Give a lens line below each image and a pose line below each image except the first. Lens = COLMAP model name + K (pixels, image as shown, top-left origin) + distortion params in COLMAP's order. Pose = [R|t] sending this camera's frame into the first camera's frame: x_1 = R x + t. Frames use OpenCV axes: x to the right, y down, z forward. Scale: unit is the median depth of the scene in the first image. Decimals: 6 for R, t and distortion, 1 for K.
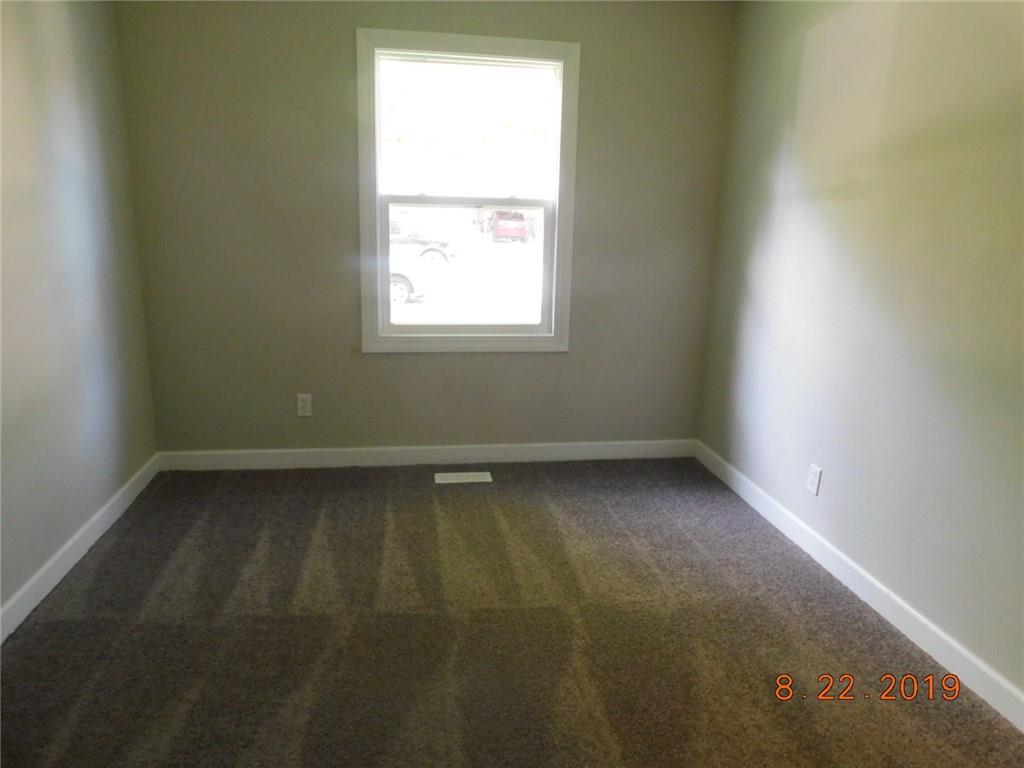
lens RADIAL K [[675.3, 0, 514.6], [0, 675.3, 384.9], [0, 0, 1]] dist [-0.050990, 0.010469]
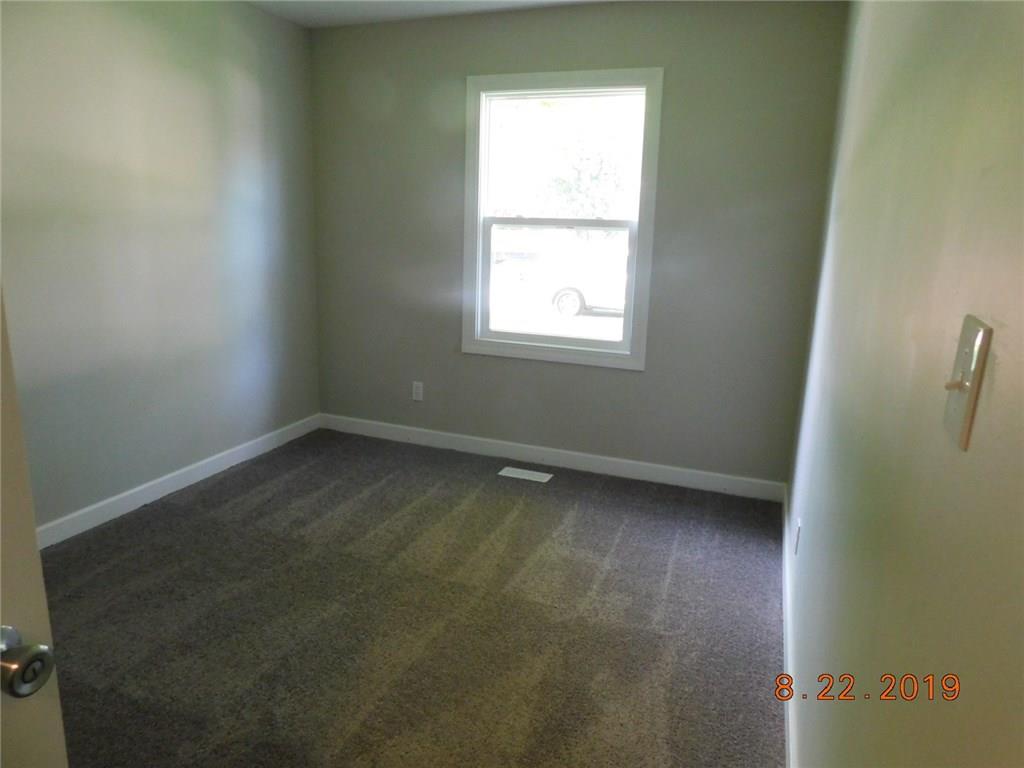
lens RADIAL K [[675.3, 0, 514.9], [0, 675.3, 384.1], [0, 0, 1]] dist [-0.050990, 0.010469]
pose [[0.862378, 0.113145, -0.493460, 0.458418], [-0.128200, 0.991743, 0.003353, -0.009547], [0.489765, 0.060370, 0.869762, 0.038339]]
